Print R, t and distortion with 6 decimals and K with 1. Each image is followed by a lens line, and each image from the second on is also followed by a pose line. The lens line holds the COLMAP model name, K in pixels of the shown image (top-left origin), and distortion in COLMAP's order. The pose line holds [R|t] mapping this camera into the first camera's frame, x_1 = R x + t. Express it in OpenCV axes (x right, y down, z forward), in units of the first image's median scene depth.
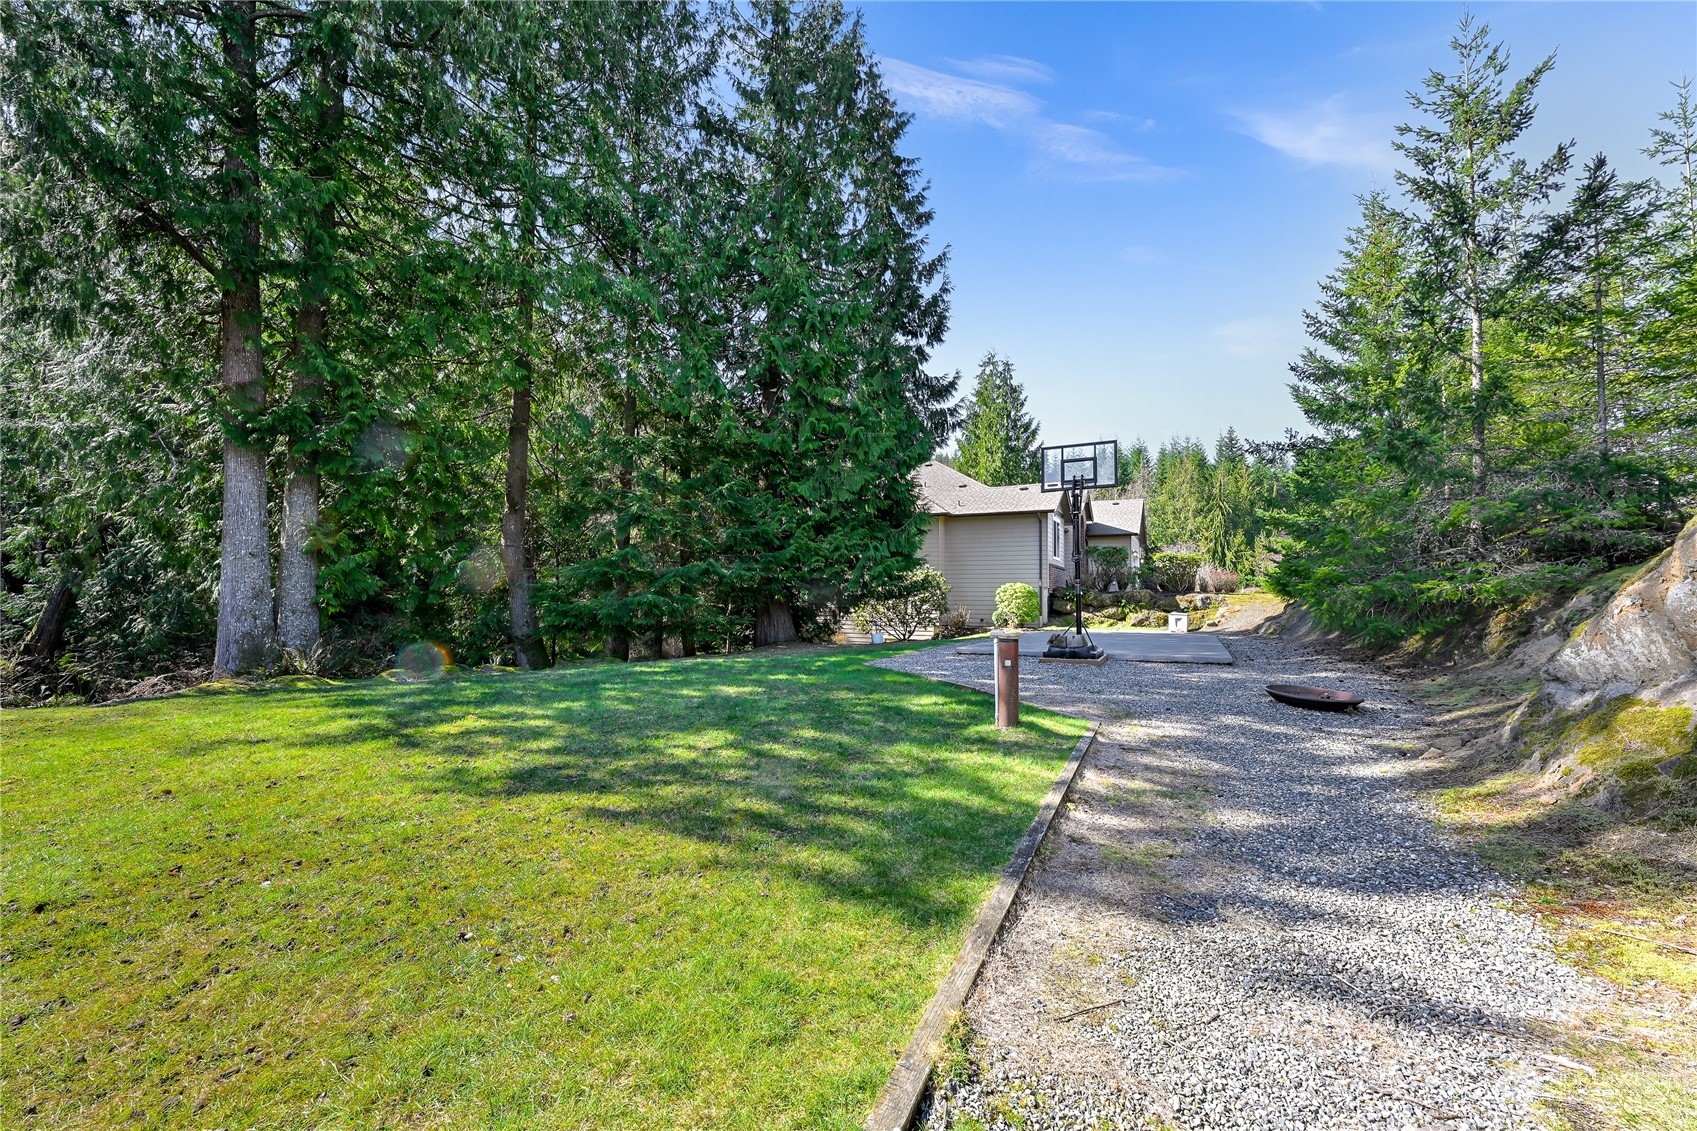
lens RADIAL K [[658.6, 0, 848.3], [0, 658.6, 590.1], [0, 0, 1]] dist [-0.004353, -0.000181]
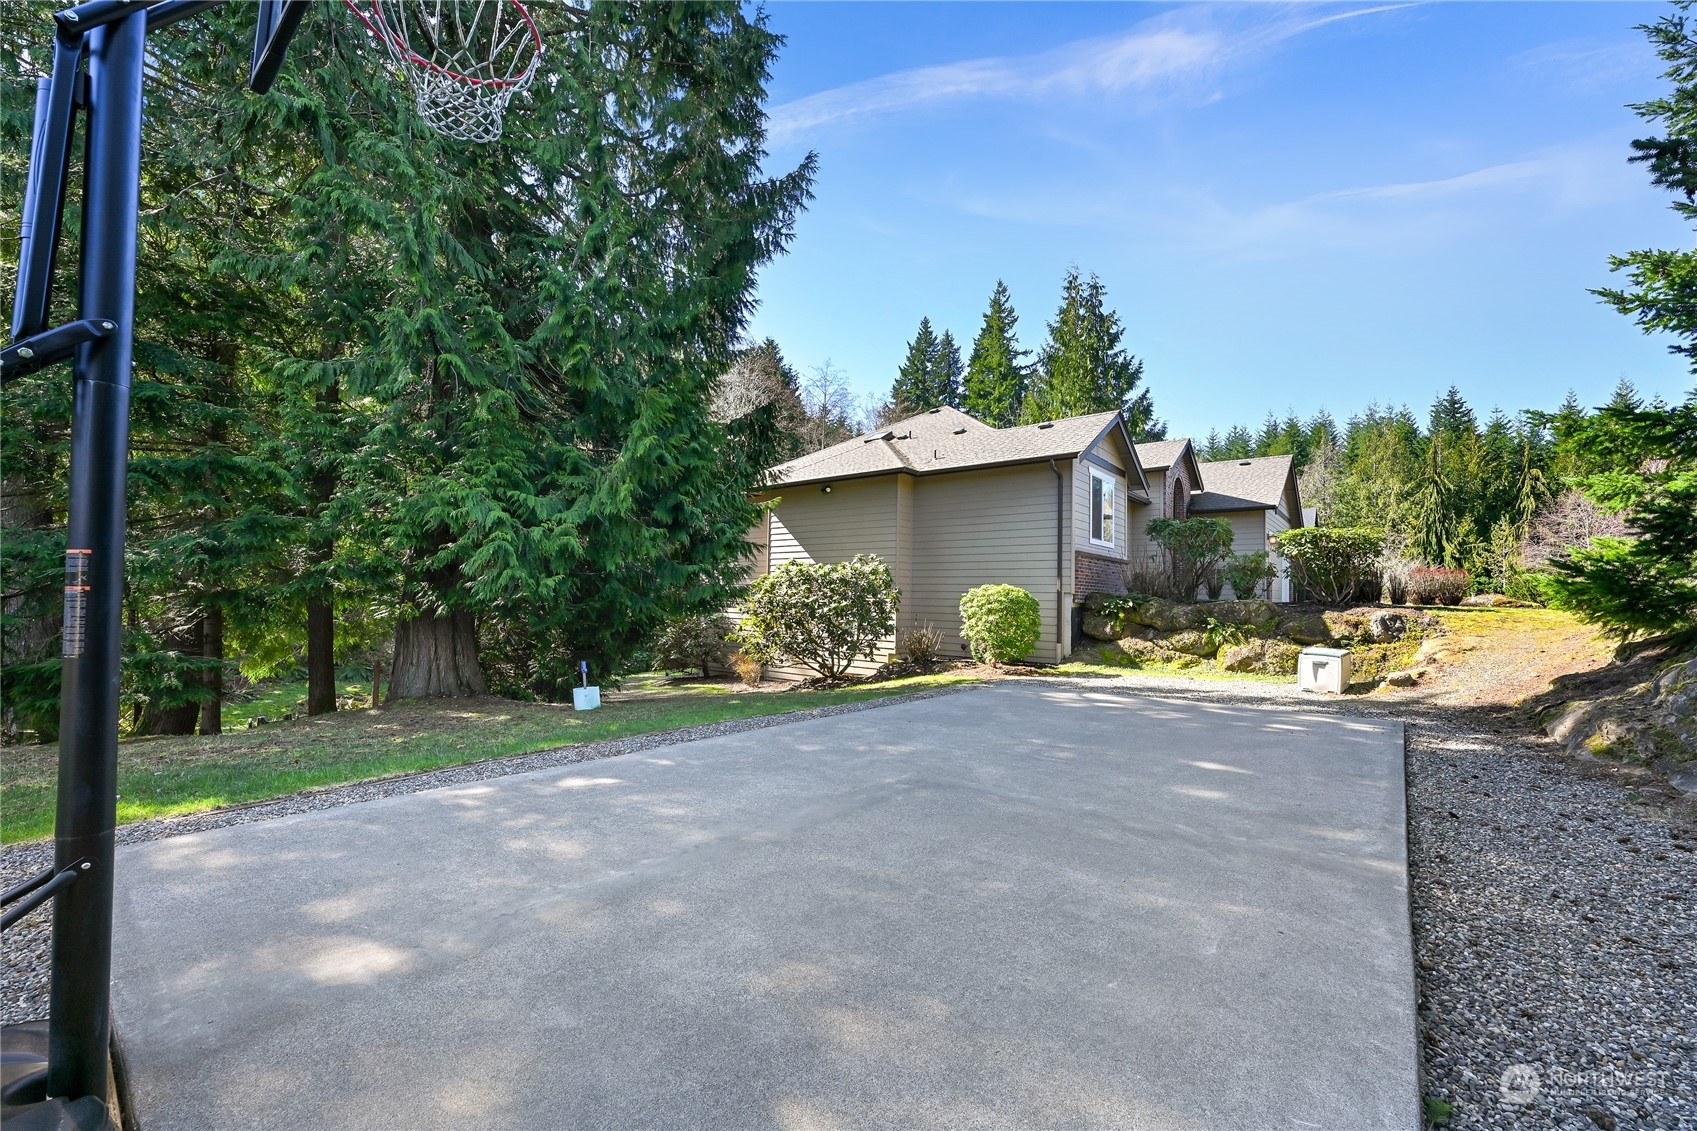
lens RADIAL K [[658.6, 0, 848.3], [0, 658.6, 590.1], [0, 0, 1]] dist [-0.004353, -0.000181]
pose [[0.976533, 0.006332, -0.215275, 0.224942], [-0.006947, 0.999974, -0.002100, -0.003856], [0.215257, 0.003546, 0.976551, 0.387530]]
